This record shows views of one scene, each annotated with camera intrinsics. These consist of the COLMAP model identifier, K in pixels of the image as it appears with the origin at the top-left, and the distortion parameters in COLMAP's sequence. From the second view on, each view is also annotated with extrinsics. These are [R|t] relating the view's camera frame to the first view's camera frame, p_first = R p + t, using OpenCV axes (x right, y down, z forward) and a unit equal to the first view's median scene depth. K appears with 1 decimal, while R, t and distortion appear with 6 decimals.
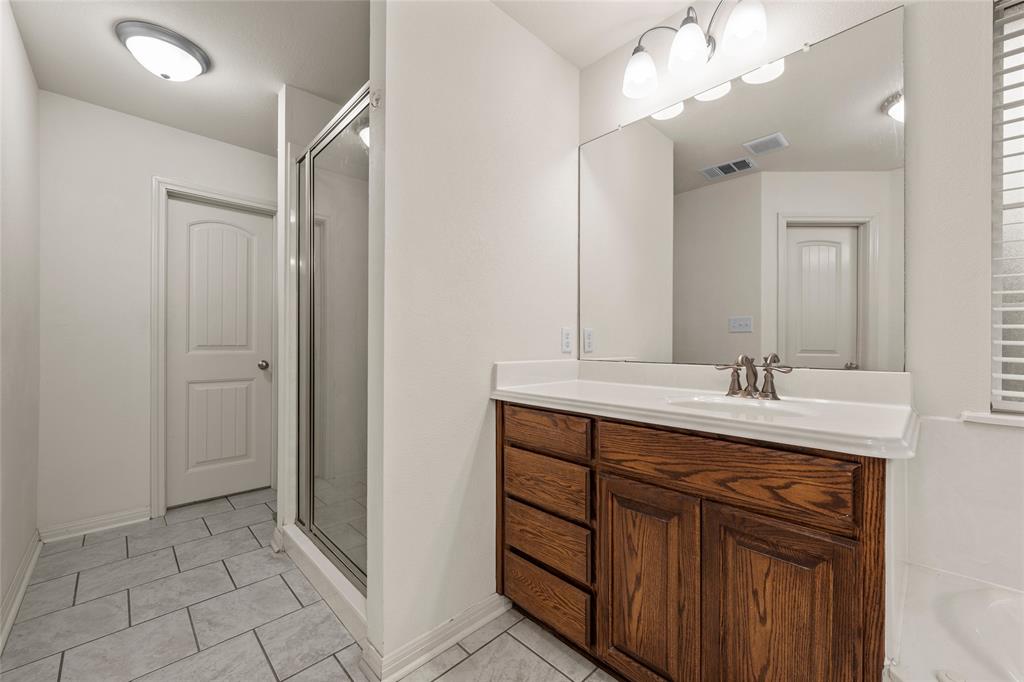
lens RADIAL K [[405.7, 0, 514.2], [0, 405.7, 344.4], [0, 0, 1]] dist [-0.000161, -0.000164]
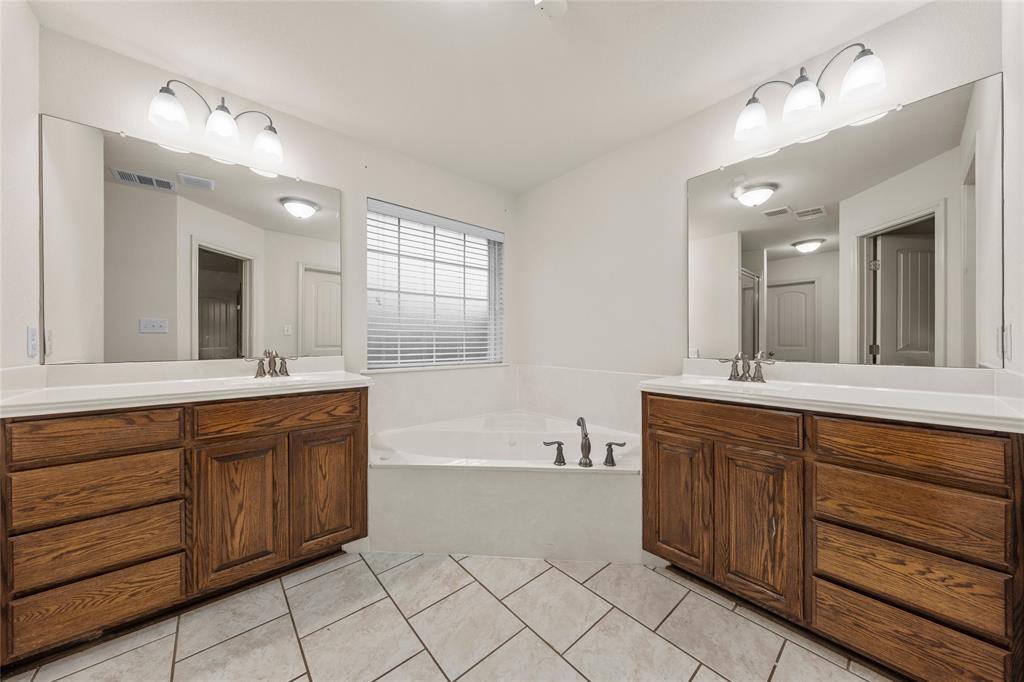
lens RADIAL K [[343.9, 0, 514.1], [0, 343.9, 340.8], [0, 0, 1]] dist [0.000303, 0.000031]
pose [[0.064644, -0.004694, 0.997897, -0.814867], [0.007974, 0.999959, 0.004187, -0.012919], [-0.997877, 0.007687, 0.064679, -0.064431]]
